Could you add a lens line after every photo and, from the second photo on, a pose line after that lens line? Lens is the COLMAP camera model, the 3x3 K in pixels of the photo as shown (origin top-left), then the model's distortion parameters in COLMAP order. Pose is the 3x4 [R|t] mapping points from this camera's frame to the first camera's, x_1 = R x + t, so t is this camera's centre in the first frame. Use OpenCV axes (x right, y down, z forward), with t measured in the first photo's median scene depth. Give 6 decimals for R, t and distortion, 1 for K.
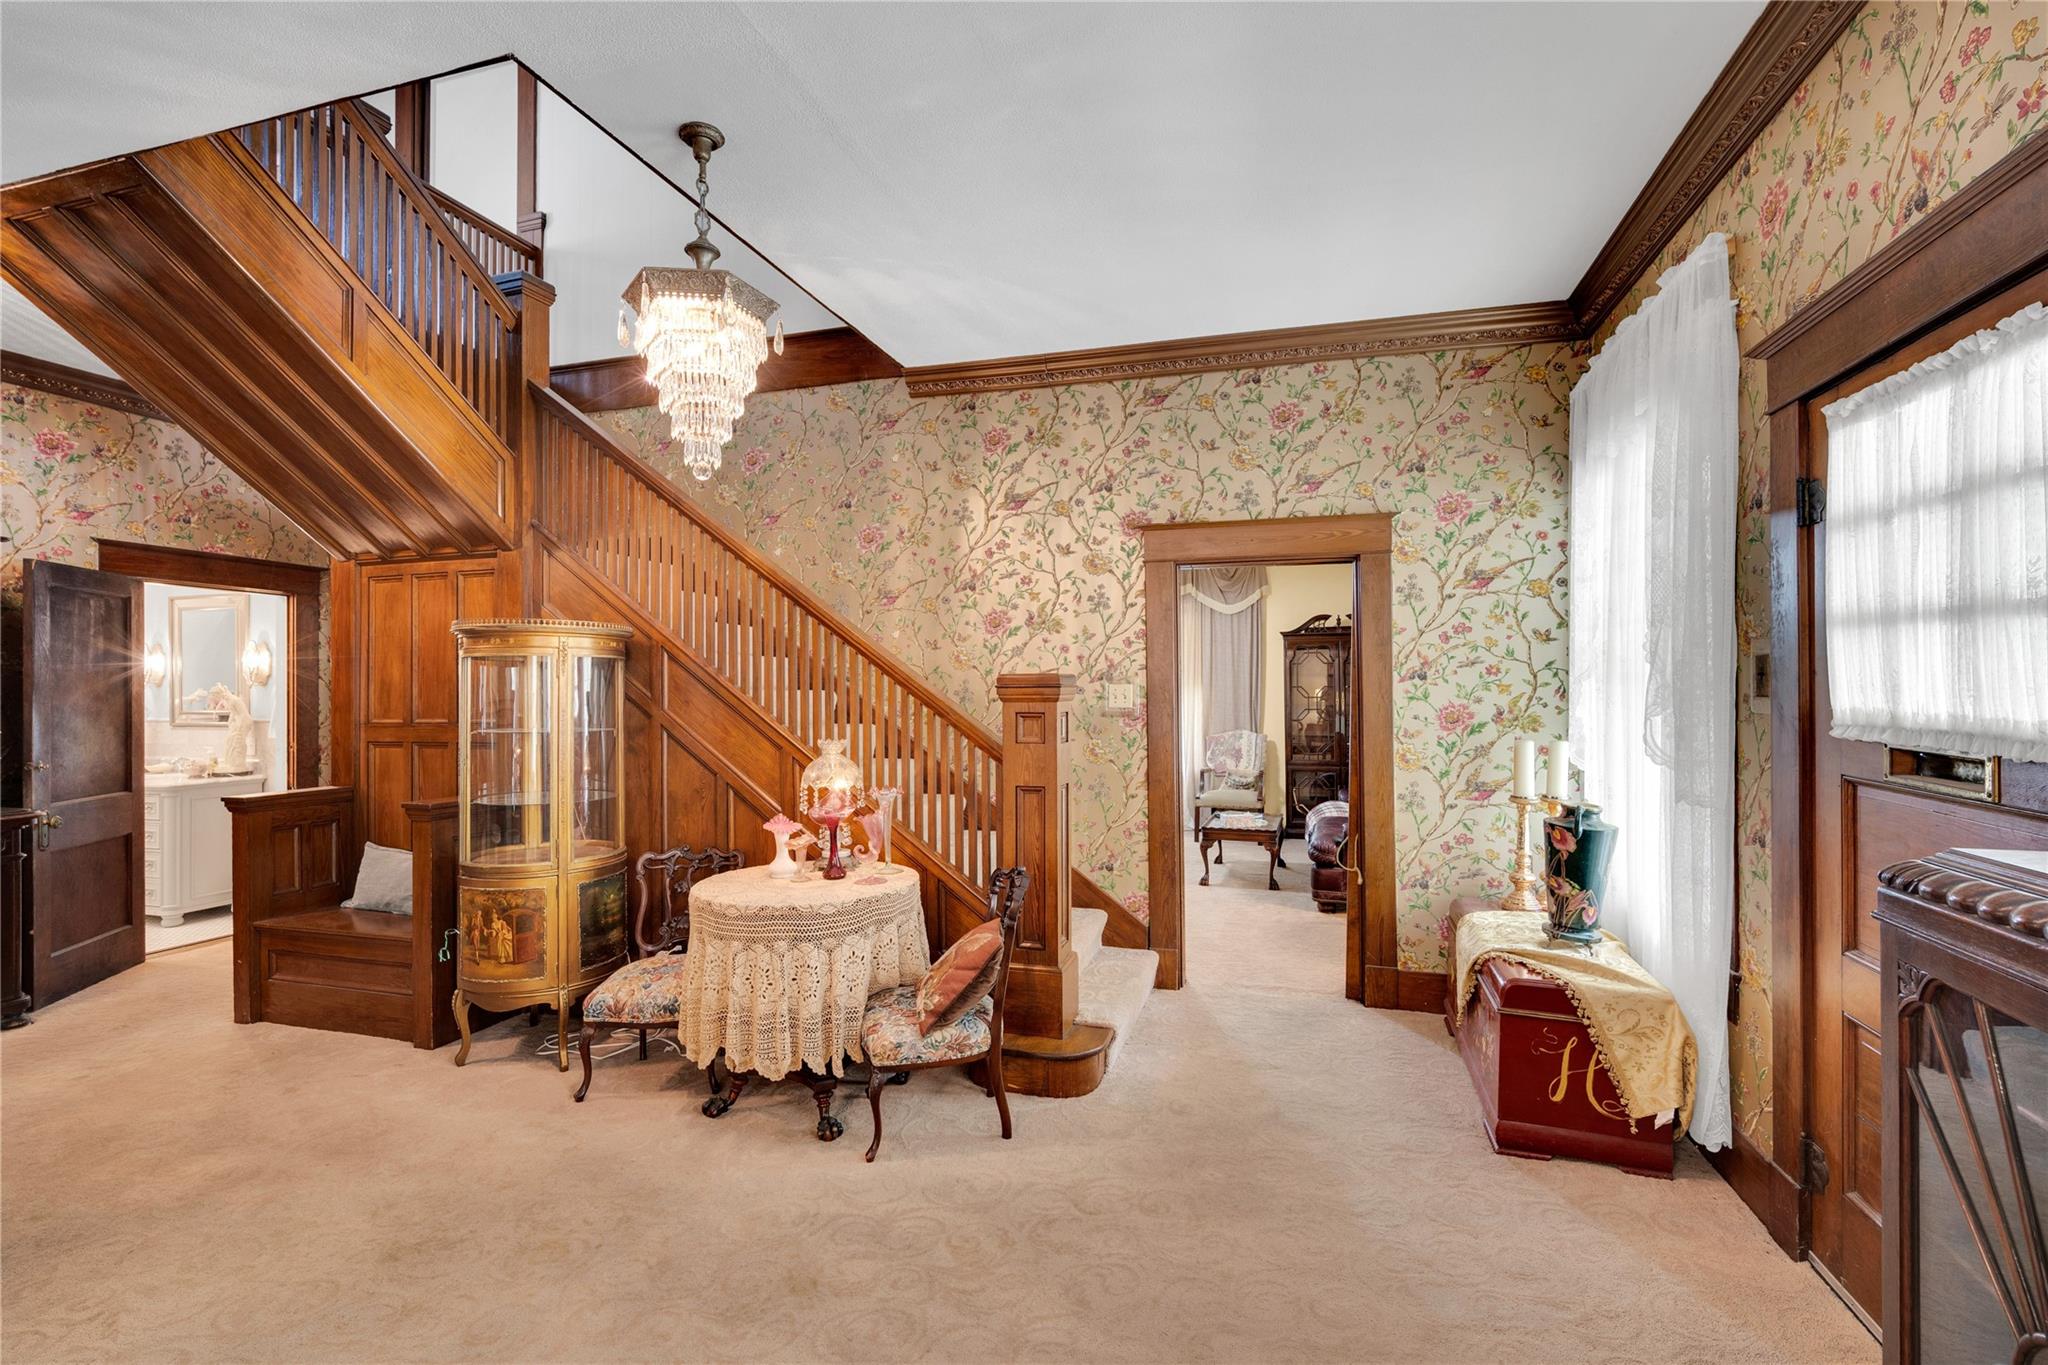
lens RADIAL K [[895.7, 0, 1022.9], [0, 895.7, 680.8], [0, 0, 1]] dist [-0.002203, 0.000650]
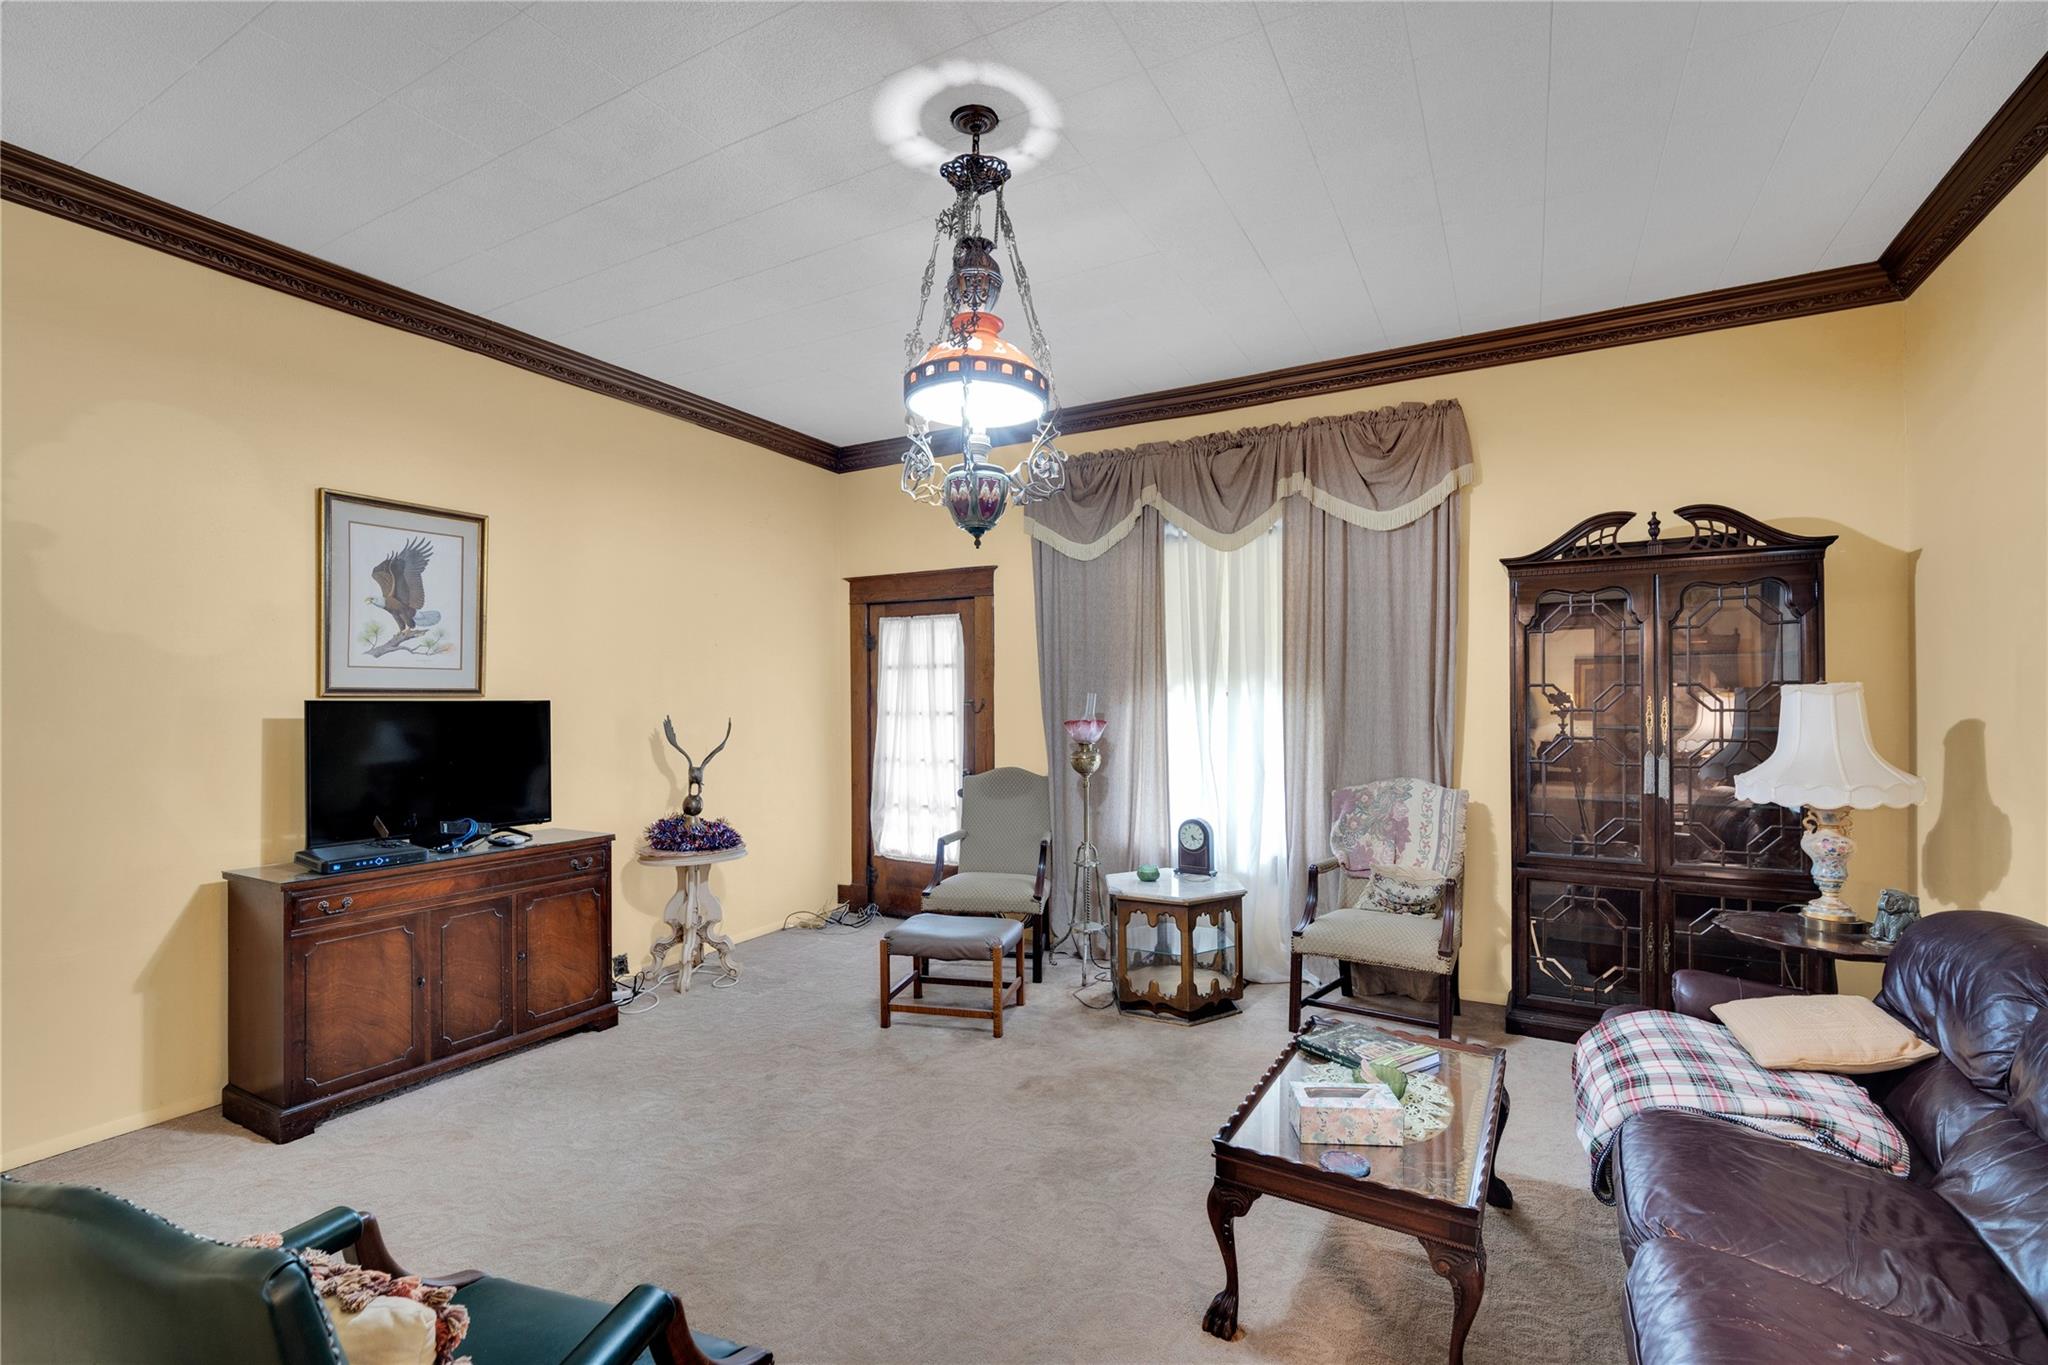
lens RADIAL K [[895.7, 0, 1029.9], [0, 895.7, 695.2], [0, 0, 1]] dist [-0.002203, 0.000650]
pose [[0.977691, 0.007465, -0.209916, 0.150854], [-0.008515, 0.999955, -0.004101, 0.014937], [0.209876, 0.005797, 0.977711, 0.511981]]
